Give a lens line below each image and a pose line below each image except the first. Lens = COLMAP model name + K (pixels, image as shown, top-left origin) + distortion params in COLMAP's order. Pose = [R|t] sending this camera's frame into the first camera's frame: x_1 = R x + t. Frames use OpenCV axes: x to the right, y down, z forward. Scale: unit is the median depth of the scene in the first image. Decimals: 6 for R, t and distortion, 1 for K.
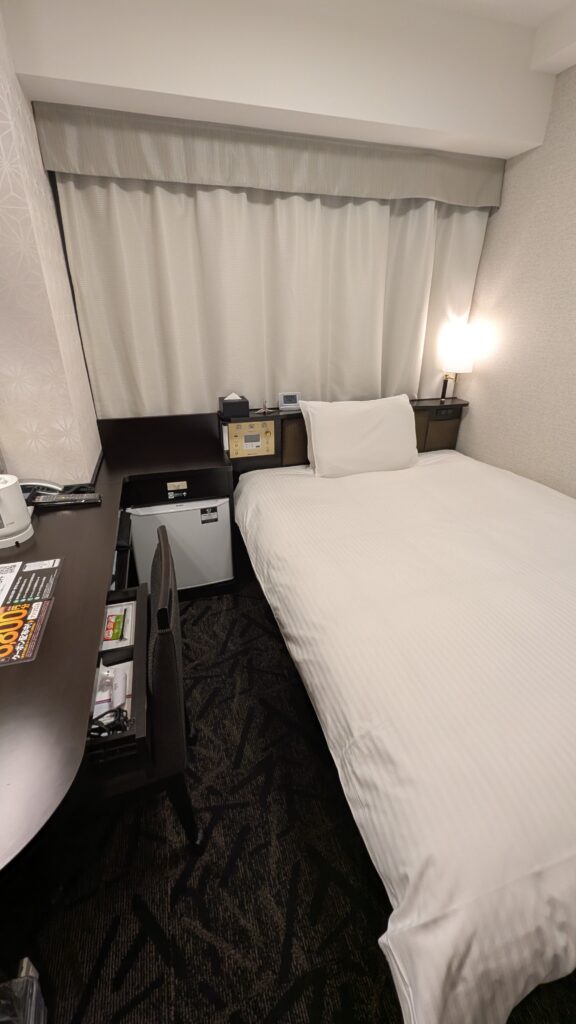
lens RADIAL K [[419.5, 0, 289.1], [0, 419.5, 513.1], [0, 0, 1]] dist [0.003770, -0.001433]
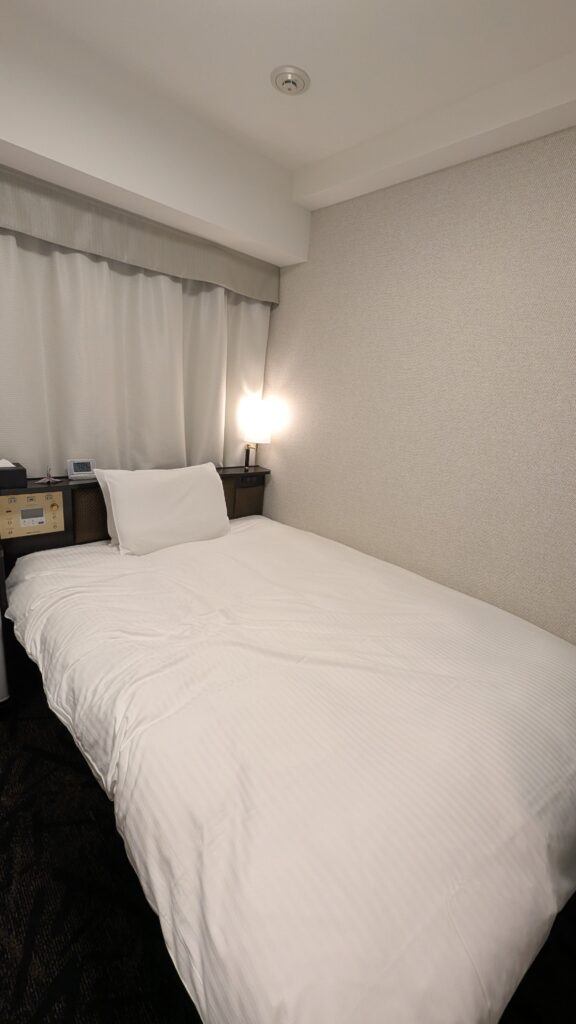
lens RADIAL K [[419.5, 0, 286.8], [0, 419.5, 510.6], [0, 0, 1]] dist [0.003770, -0.001433]
pose [[0.899539, -0.041386, 0.434876, 0.001951], [0.109666, 0.985016, -0.133104, -0.025016], [-0.422851, 0.167423, 0.890599, 0.077397]]
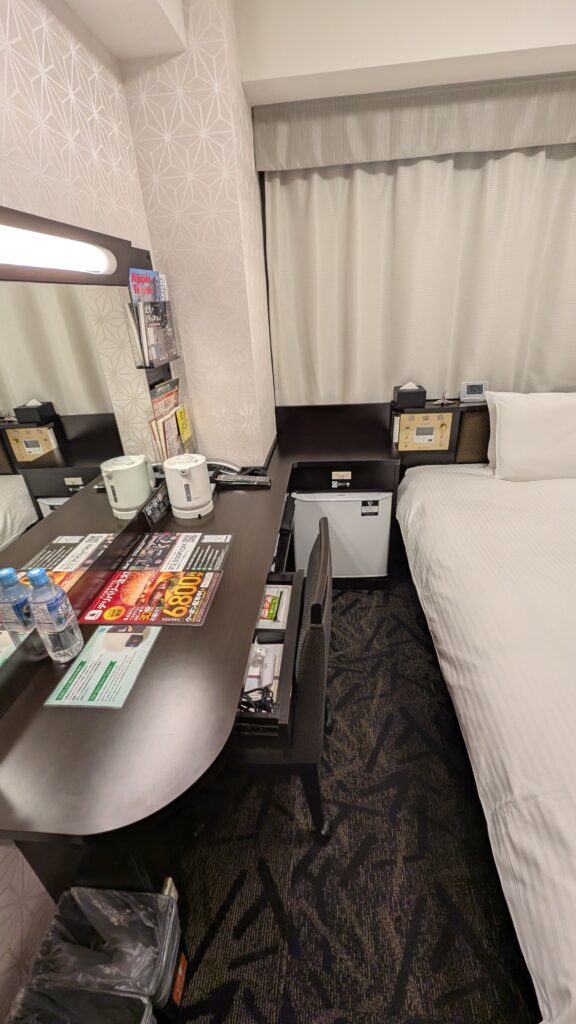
lens RADIAL K [[419.5, 0, 289.9], [0, 419.5, 512.9], [0, 0, 1]] dist [0.003770, -0.001433]
pose [[0.926663, 0.118467, -0.356736, -0.014964], [-0.108434, 0.992941, 0.048073, -0.012046], [0.359913, -0.005865, 0.932968, 0.024249]]
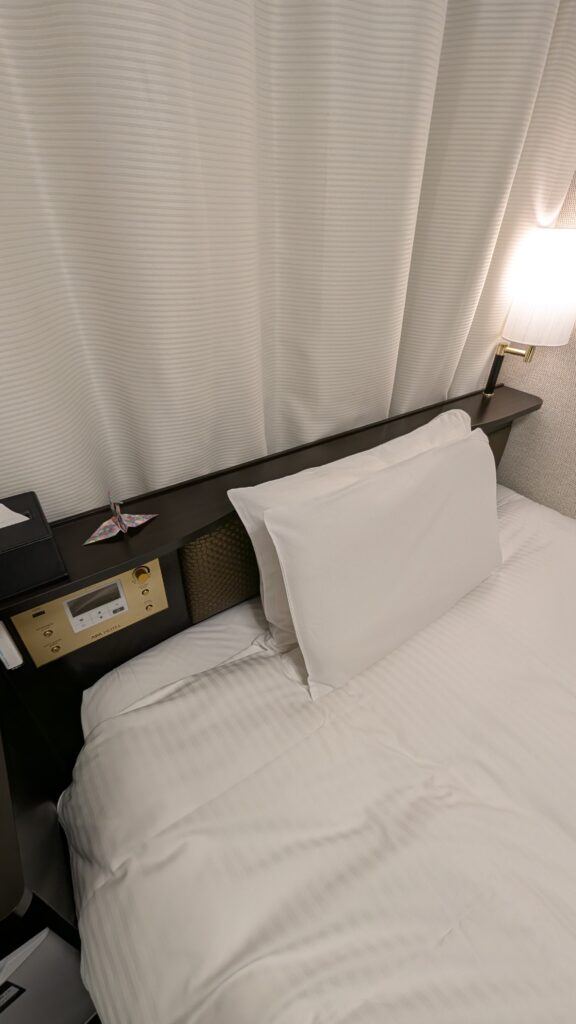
lens RADIAL K [[419.5, 0, 293.7], [0, 419.5, 502.9], [0, 0, 1]] dist [0.003770, -0.001433]
pose [[0.944234, -0.171325, 0.281194, -0.024328], [0.119684, 0.974143, 0.191630, -0.367972], [-0.306754, -0.147289, 0.940323, 0.798347]]
